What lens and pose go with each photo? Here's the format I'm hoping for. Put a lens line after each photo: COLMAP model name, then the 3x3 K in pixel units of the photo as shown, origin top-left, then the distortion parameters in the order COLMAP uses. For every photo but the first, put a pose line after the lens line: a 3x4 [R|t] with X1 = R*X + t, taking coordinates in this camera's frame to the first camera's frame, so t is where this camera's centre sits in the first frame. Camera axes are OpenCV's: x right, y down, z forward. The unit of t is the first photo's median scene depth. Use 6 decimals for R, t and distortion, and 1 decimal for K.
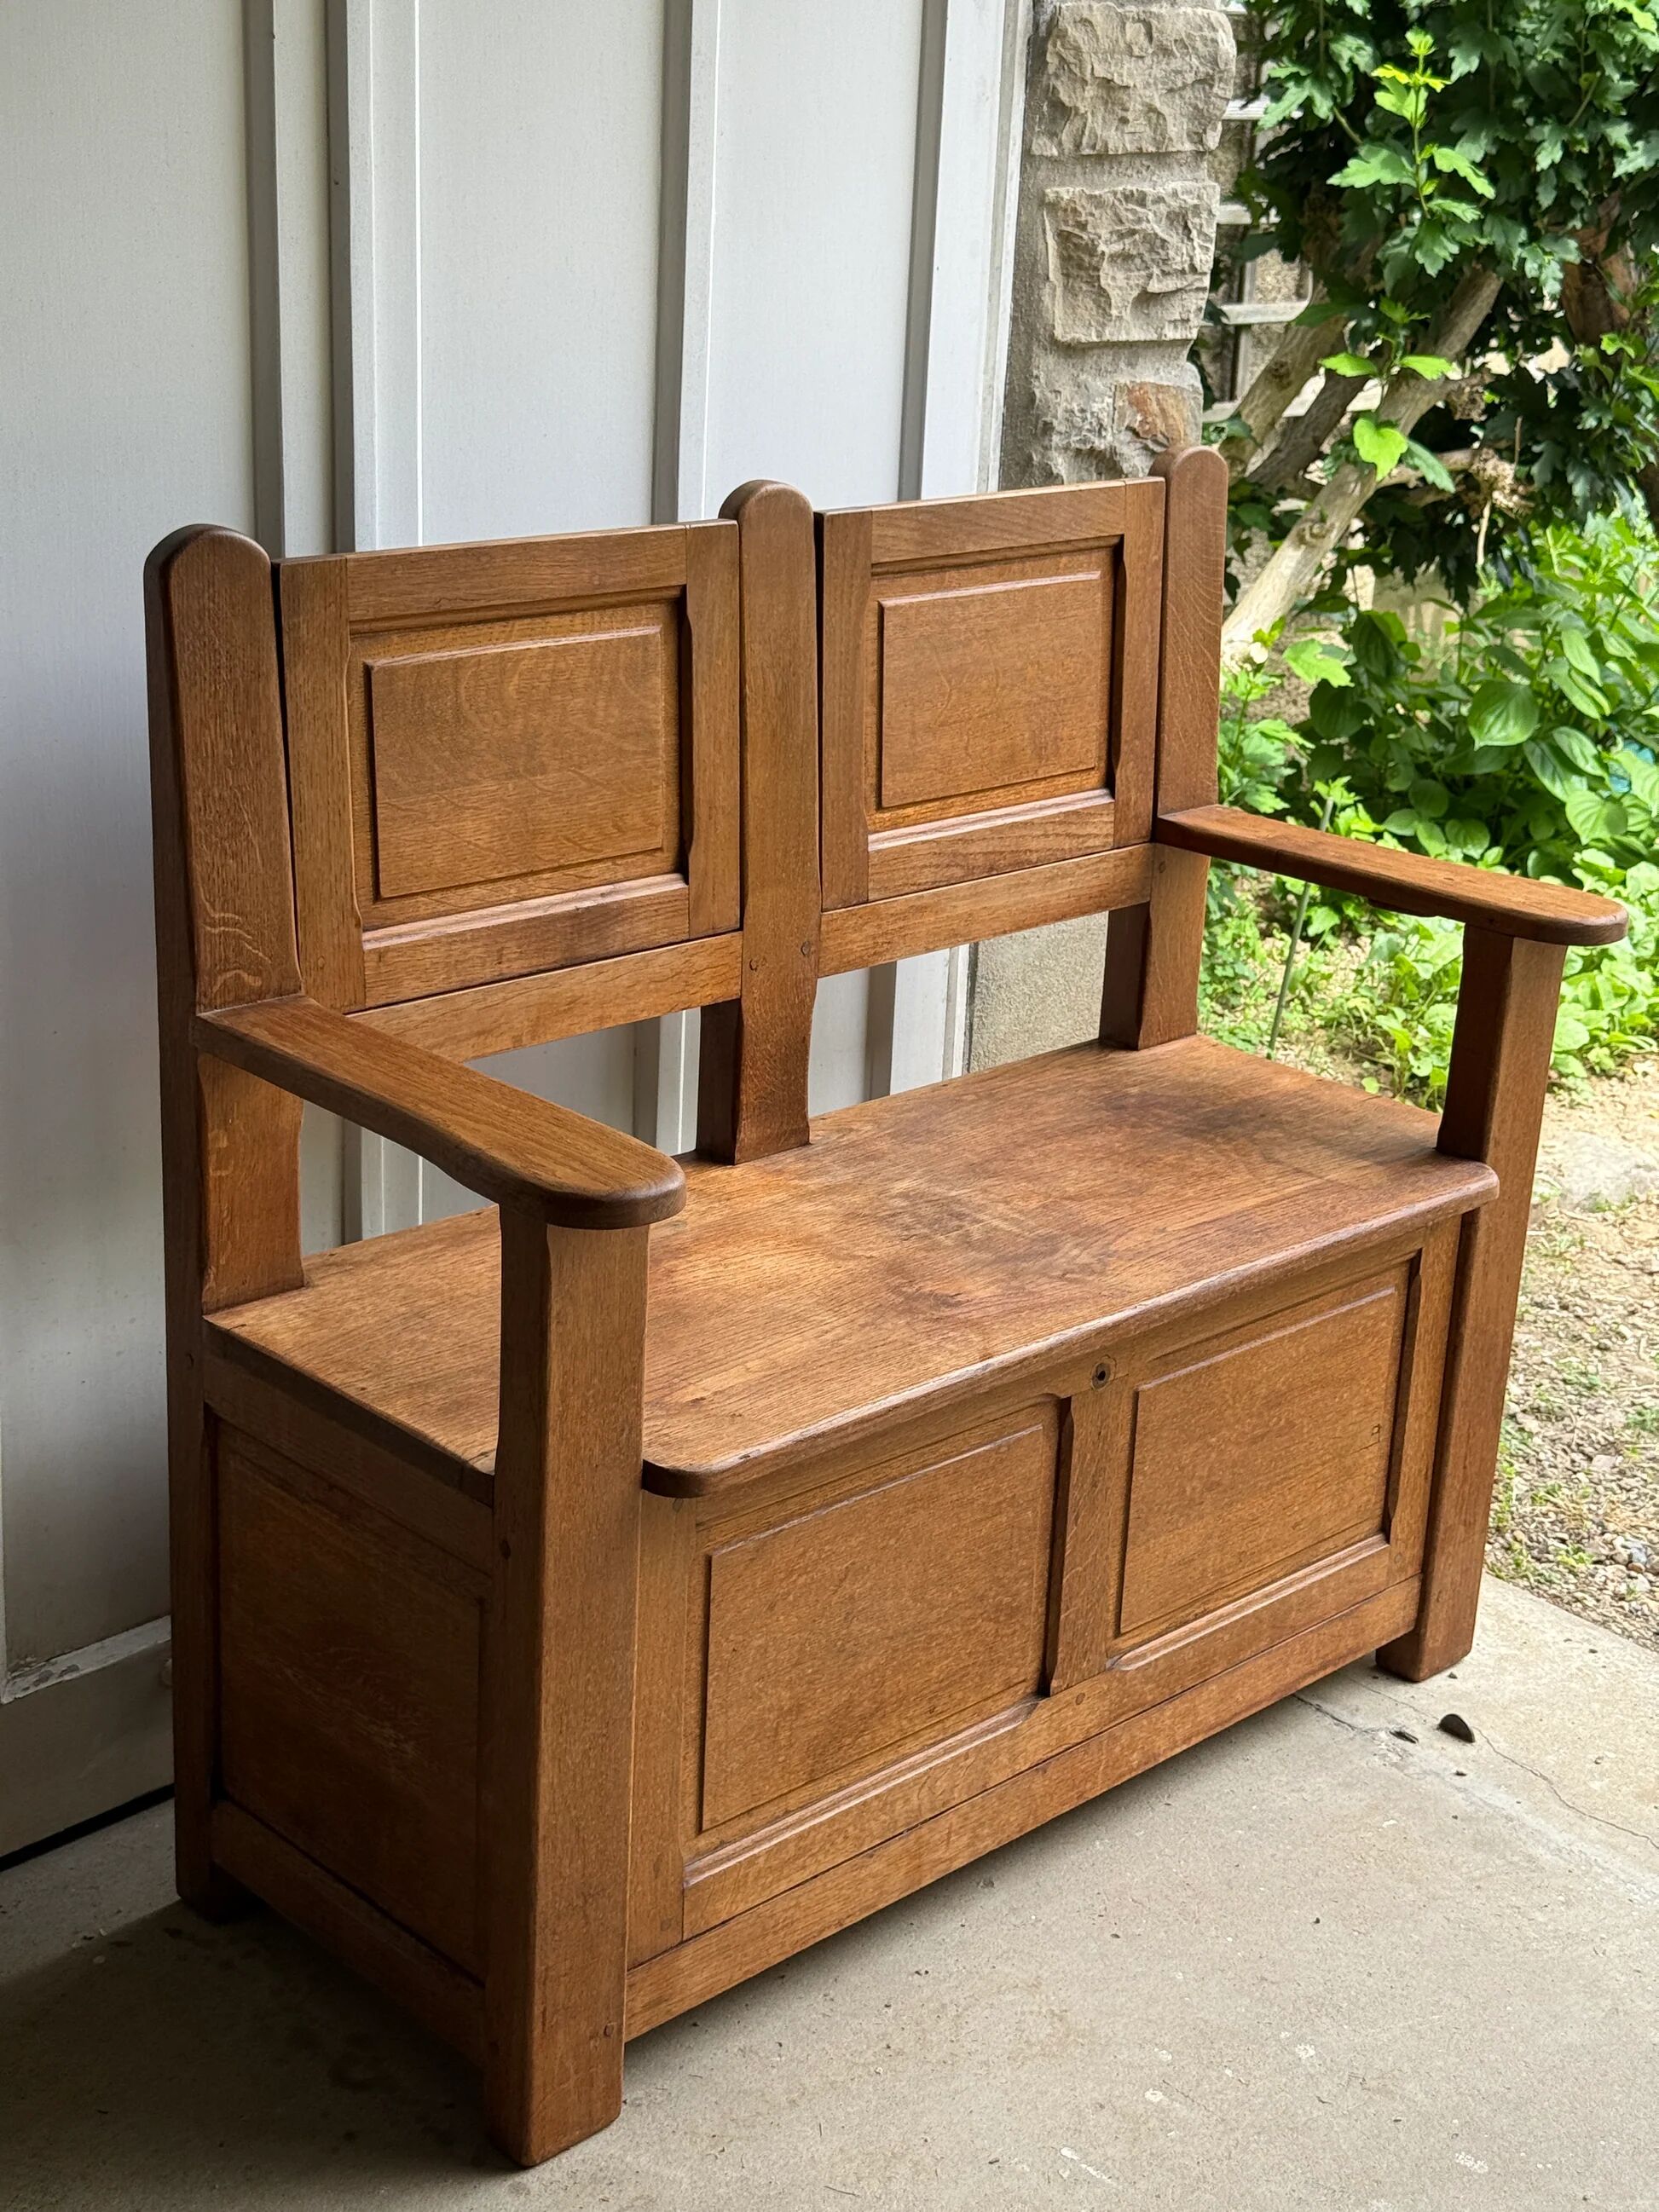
lens RADIAL K [[3191.9, 0, 831.5], [0, 3191.9, 1110.3], [0, 0, 1]] dist [0.205964, -0.383784]
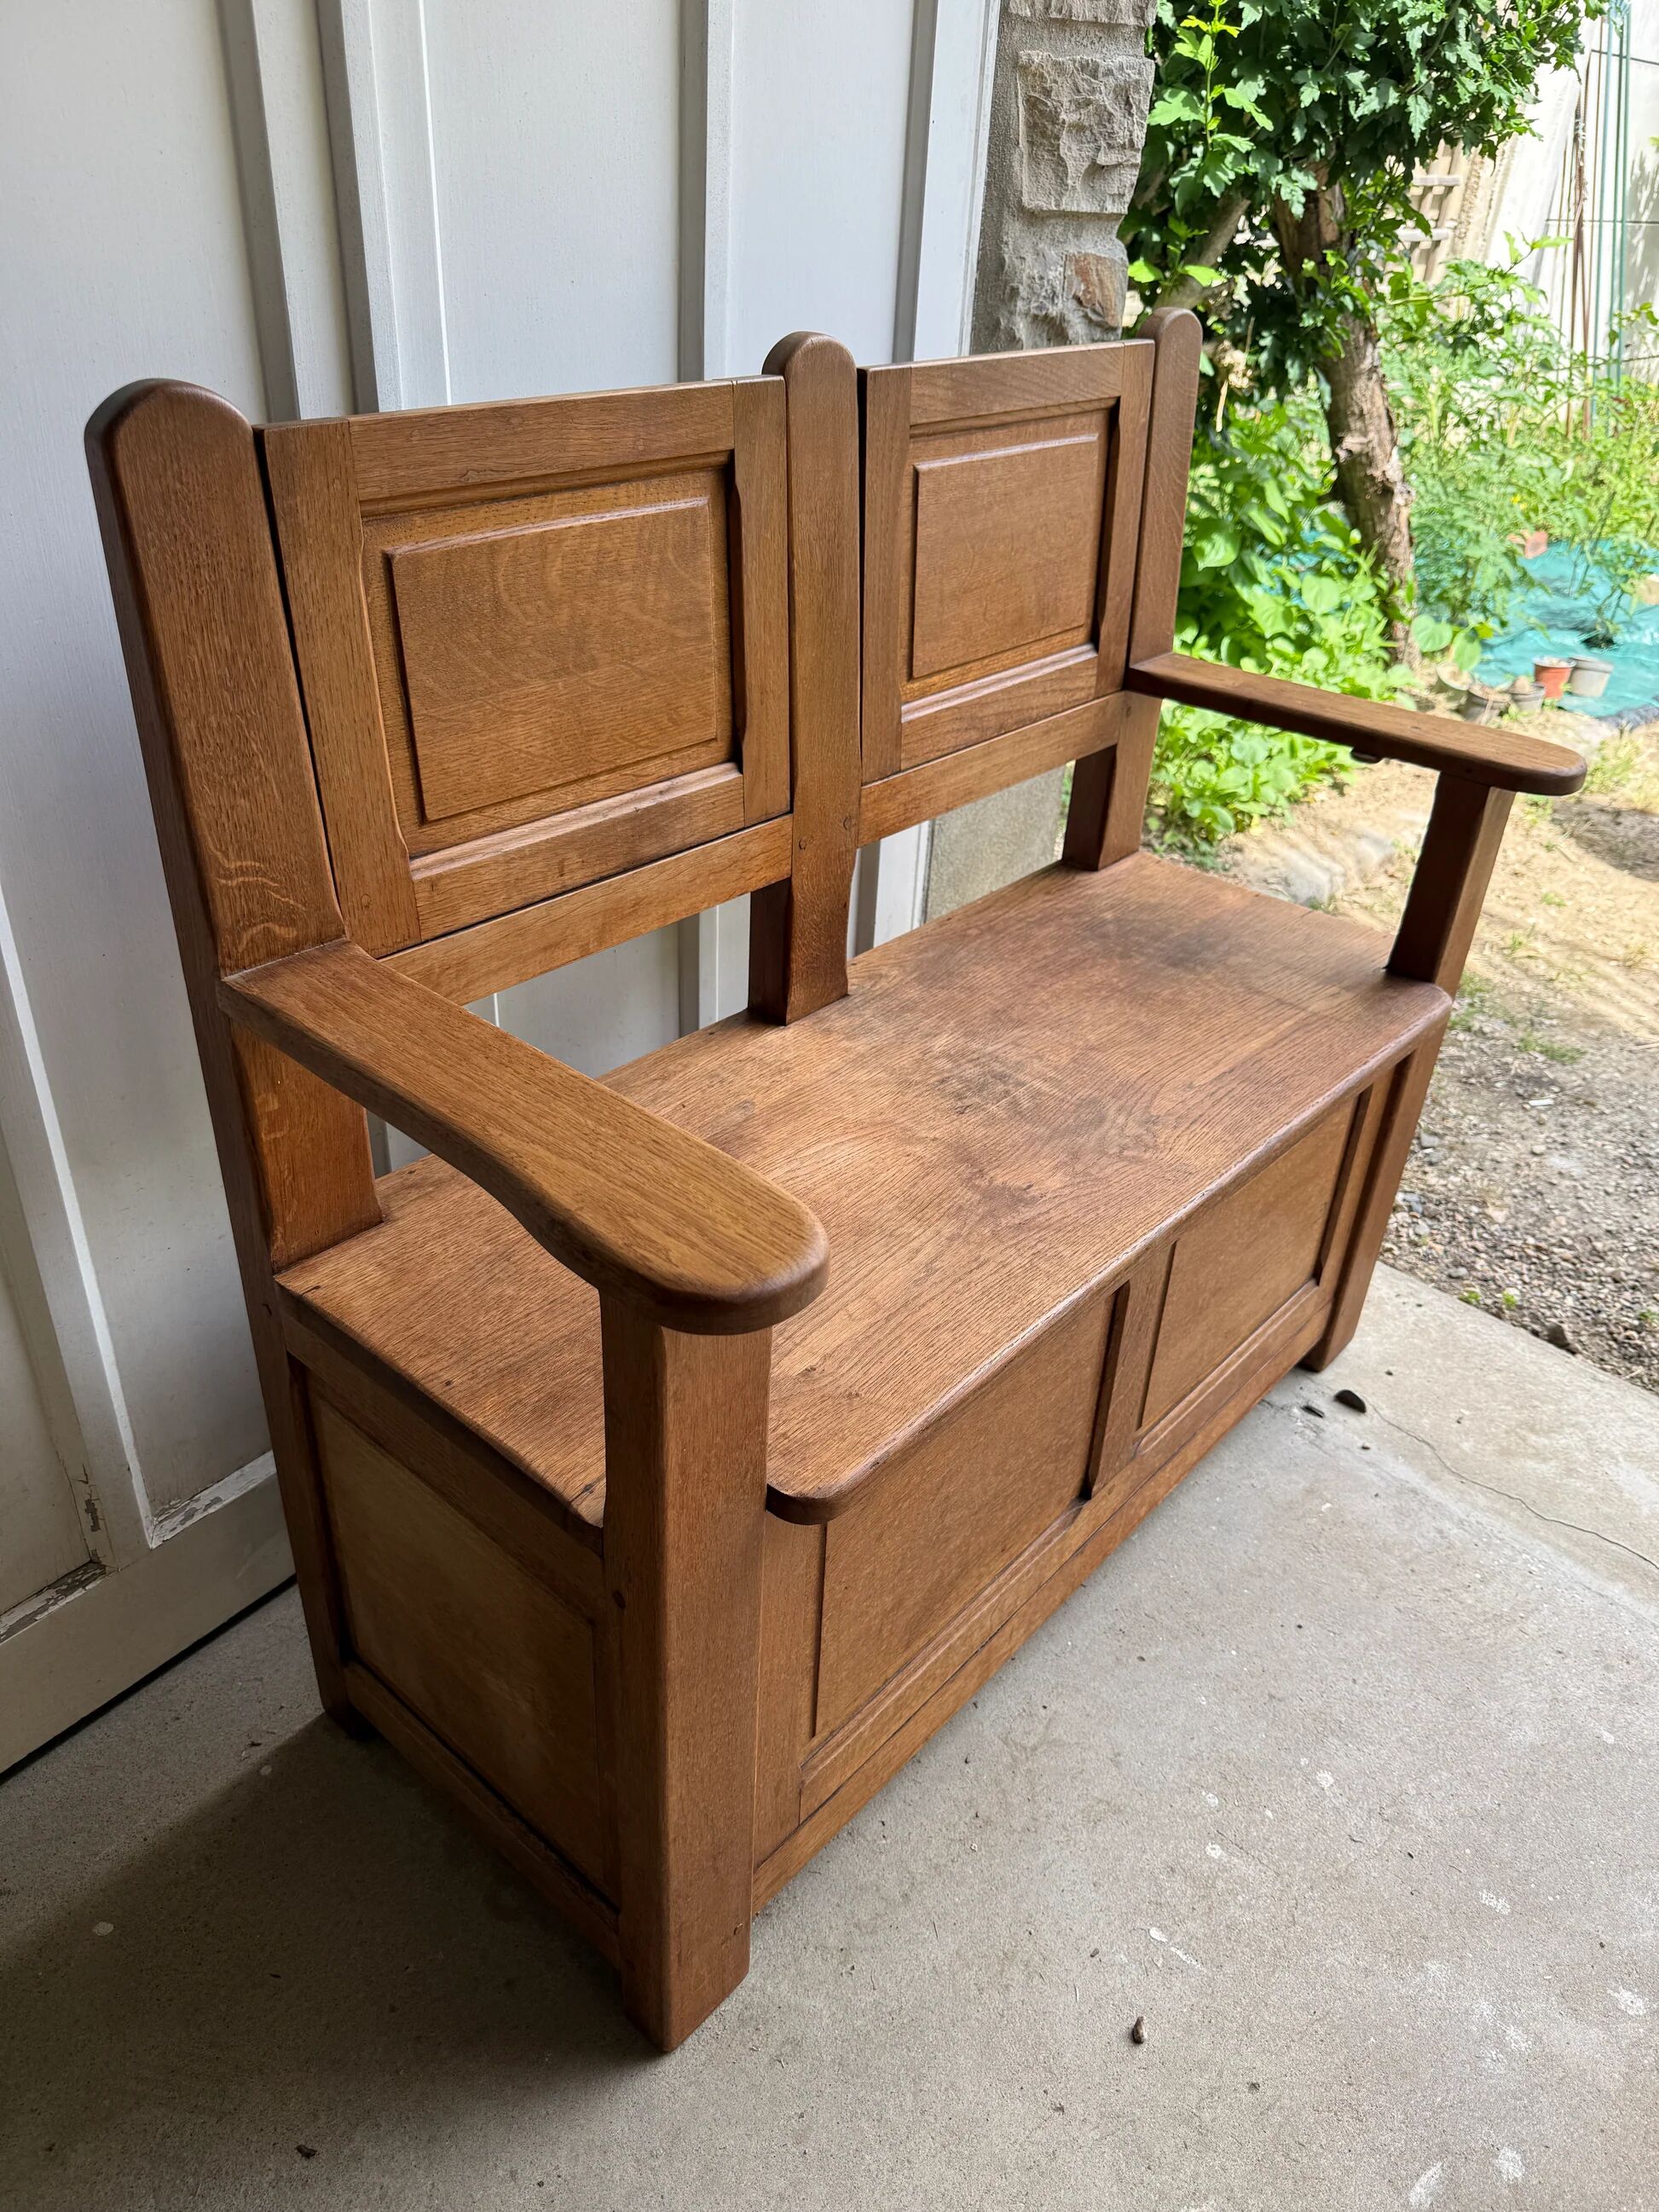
lens RADIAL K [[1593.8, 0, 840.4], [0, 1593.8, 1123.9], [0, 0, 1]] dist [0.074704, -0.082312]
pose [[0.996330, -0.042315, 0.074406, -0.053812], [0.024173, 0.972972, 0.229654, -0.074603], [-0.082113, -0.227013, 0.970424, 0.466368]]
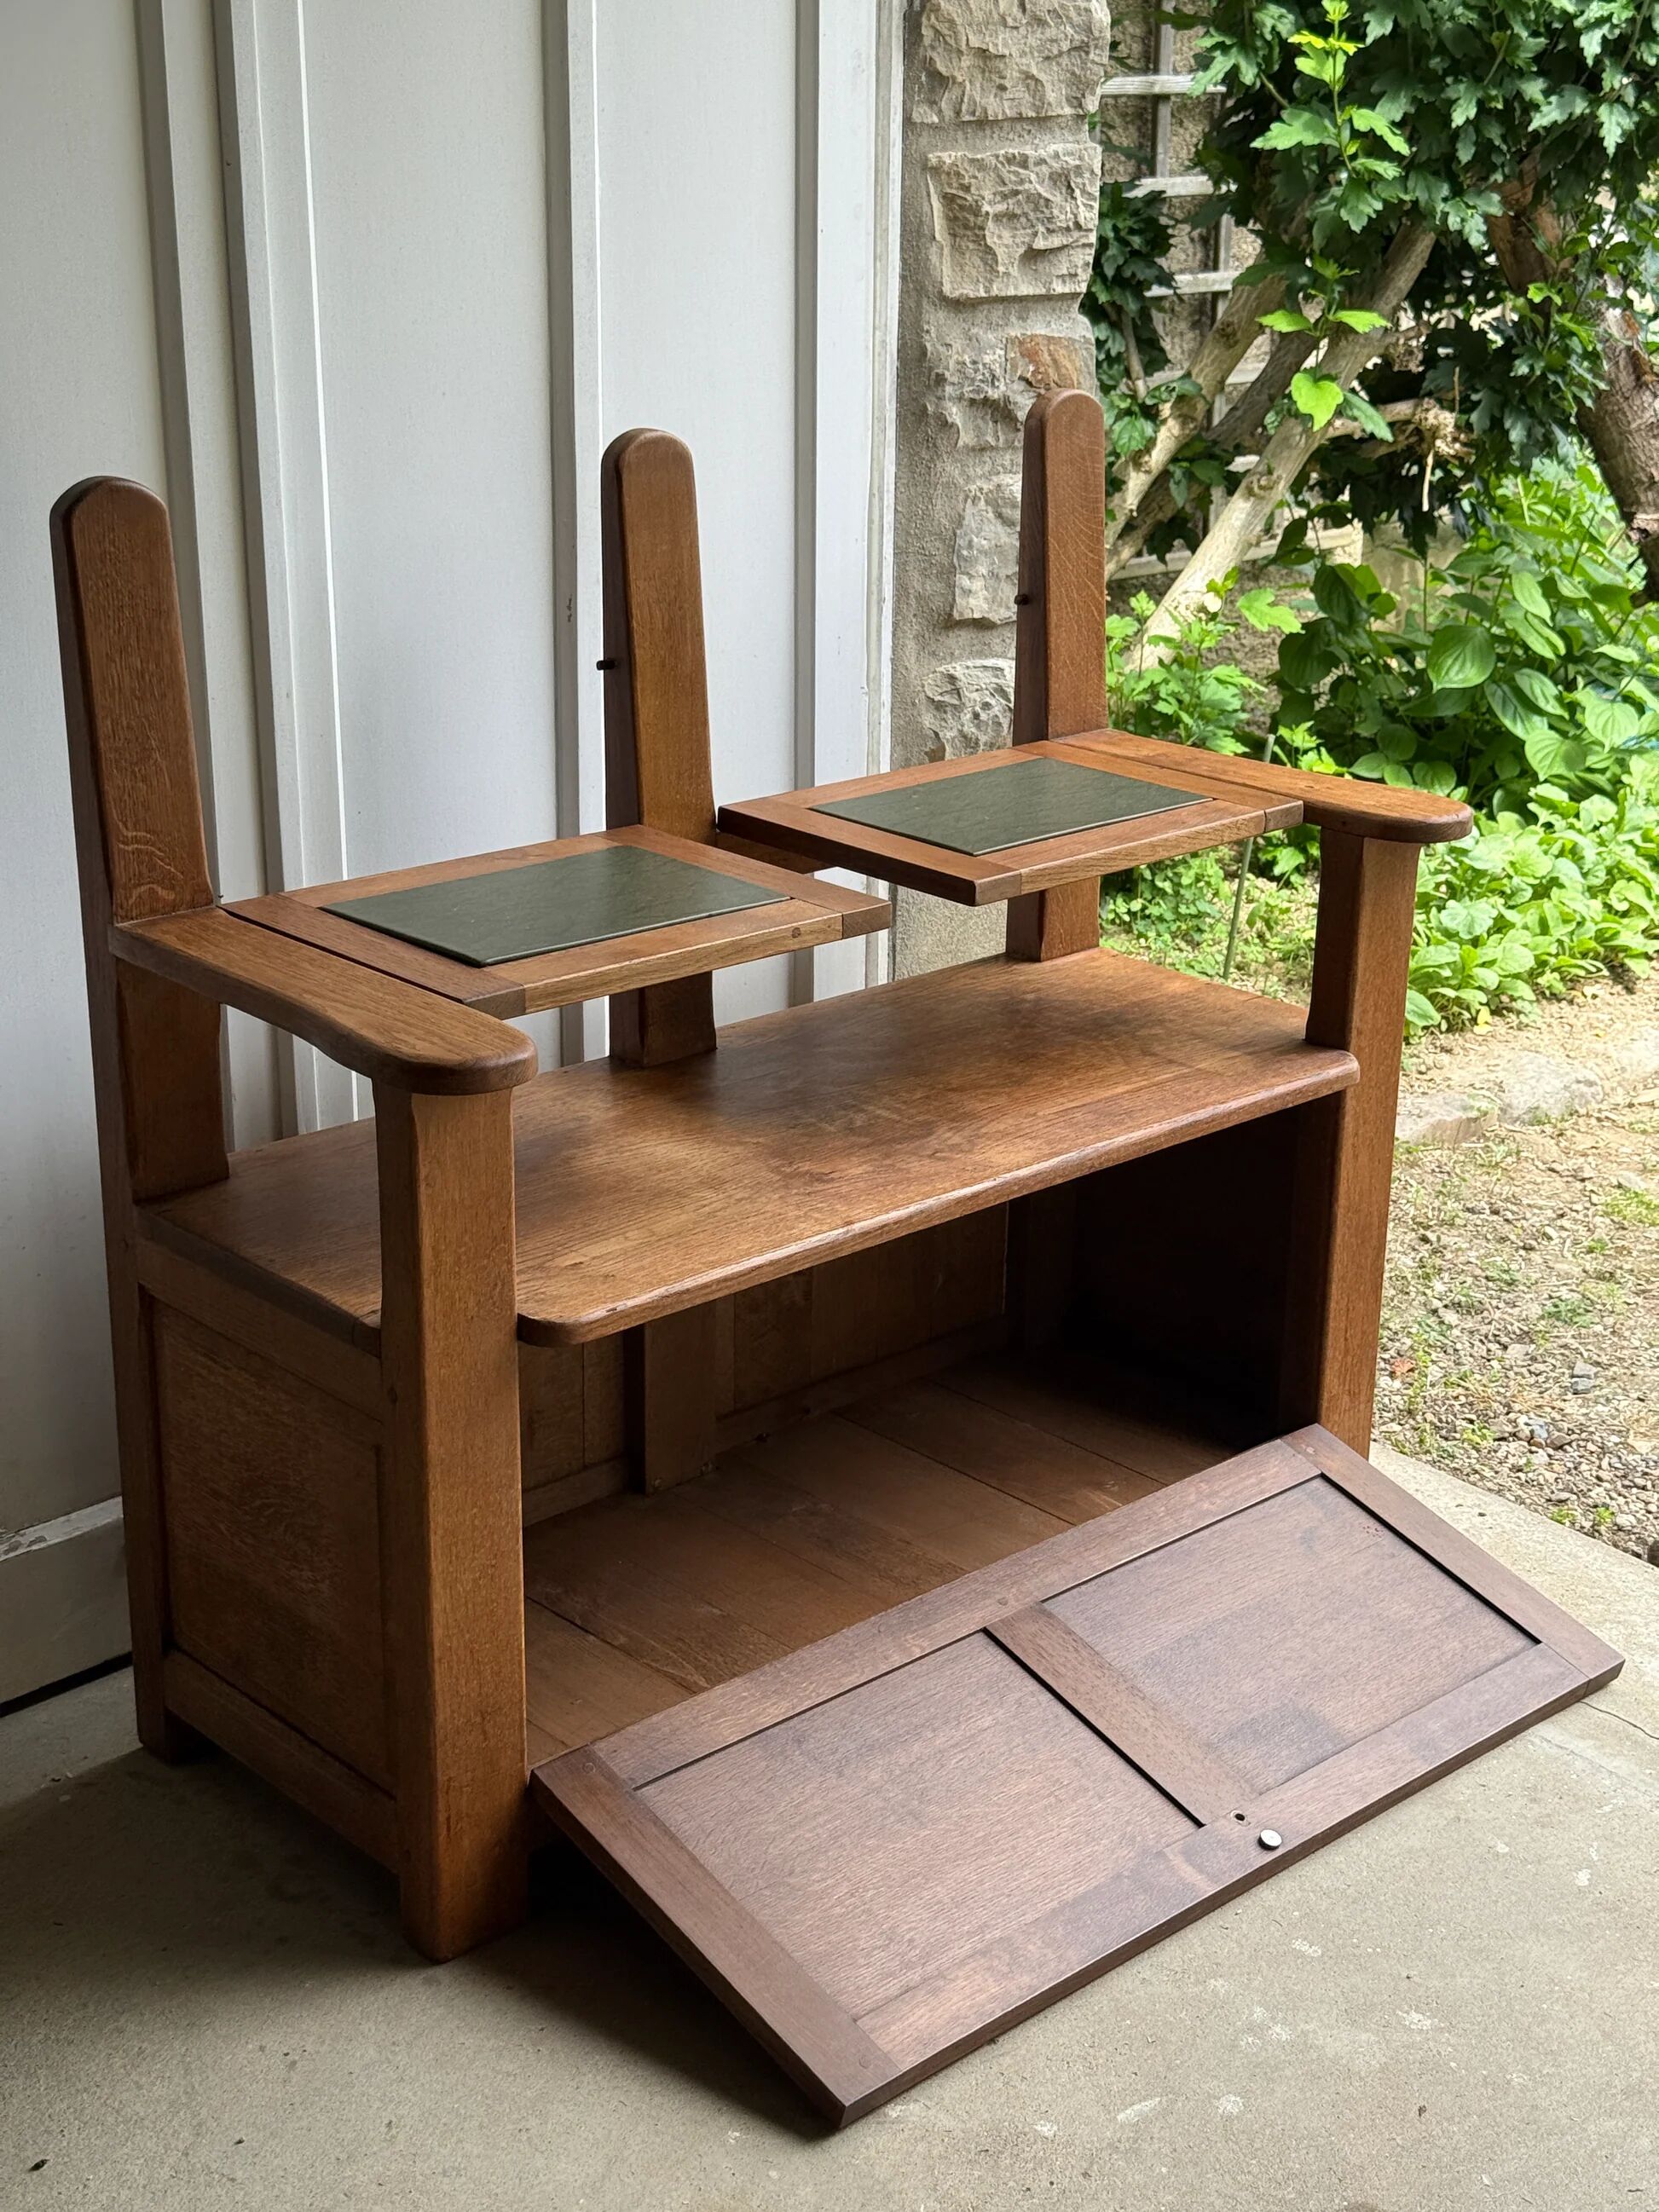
lens RADIAL K [[3194.1, 0, 822.2], [0, 3194.1, 1115.6], [0, 0, 1]] dist [0.208512, -0.398420]
pose [[0.998902, -0.025257, -0.039453, 0.072715], [0.025243, 0.999681, -0.000863, 0.035819], [0.039462, -0.000133, 0.999221, -0.076944]]
